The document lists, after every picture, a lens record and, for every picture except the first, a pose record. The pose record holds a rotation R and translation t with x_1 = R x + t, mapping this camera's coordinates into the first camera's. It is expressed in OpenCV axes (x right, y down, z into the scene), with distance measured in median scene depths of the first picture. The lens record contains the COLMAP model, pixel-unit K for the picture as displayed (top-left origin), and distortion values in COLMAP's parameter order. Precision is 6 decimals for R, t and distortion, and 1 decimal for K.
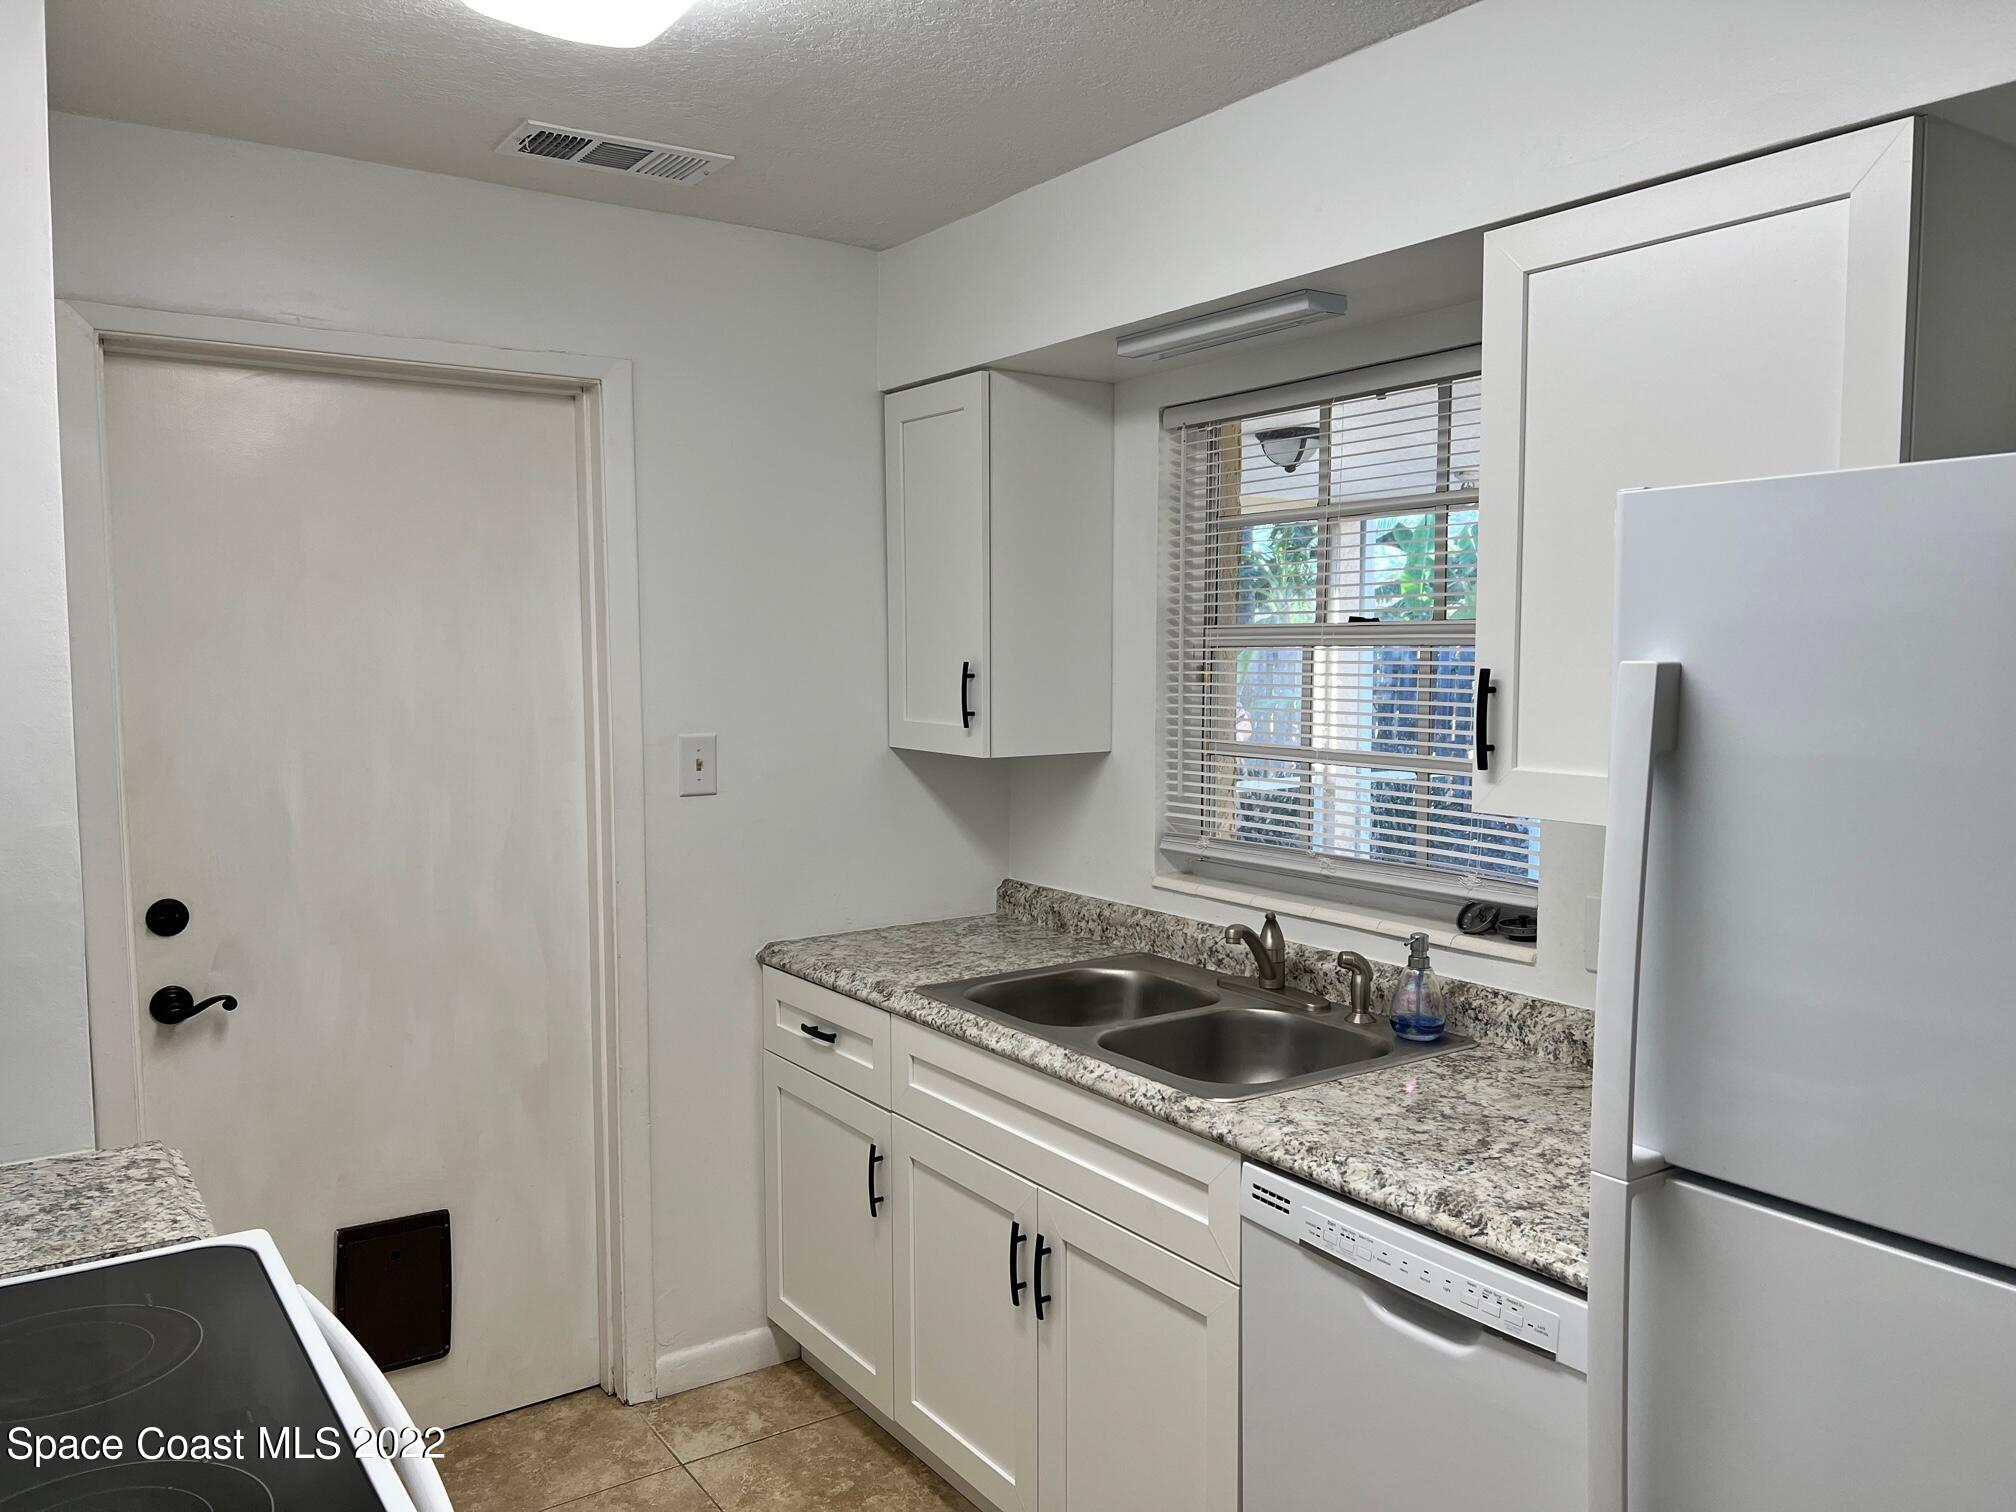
lens RADIAL K [[1537.0, 0, 1010.6], [0, 1537.0, 753.5], [0, 0, 1]] dist [0.042950, -0.033880]
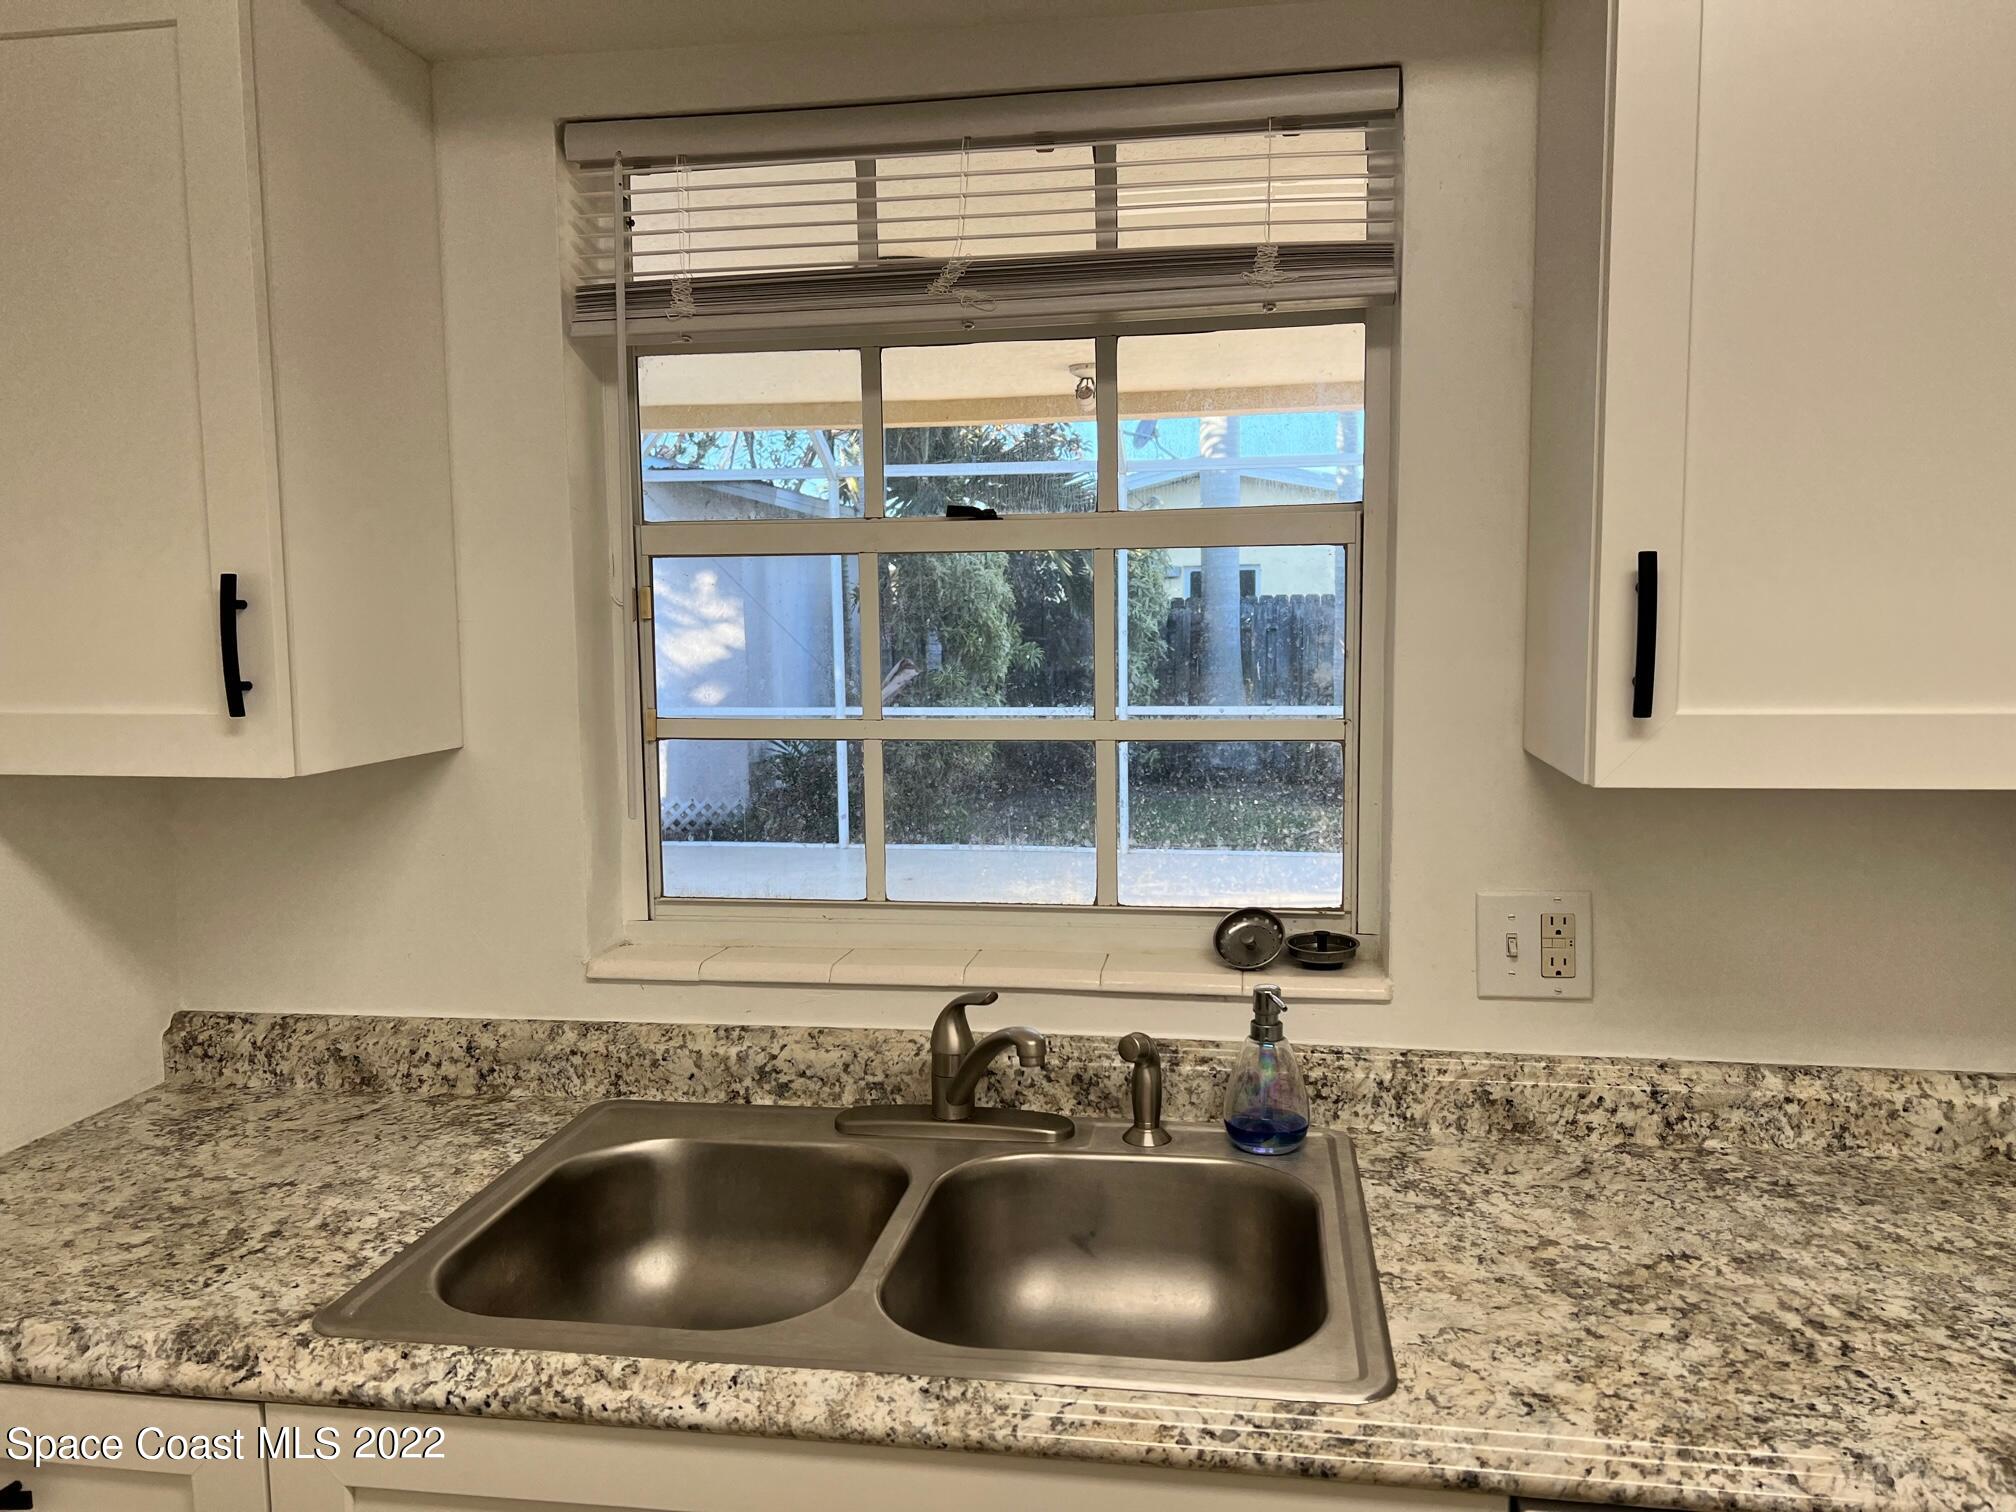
lens RADIAL K [[1537.0, 0, 1007.7], [0, 1537.0, 762.4], [0, 0, 1]] dist [0.042950, -0.033880]
pose [[0.682951, -0.082599, 0.725779, -0.251807], [0.062992, 0.996544, 0.054139, -0.016580], [-0.727743, 0.008744, 0.685794, 0.609772]]
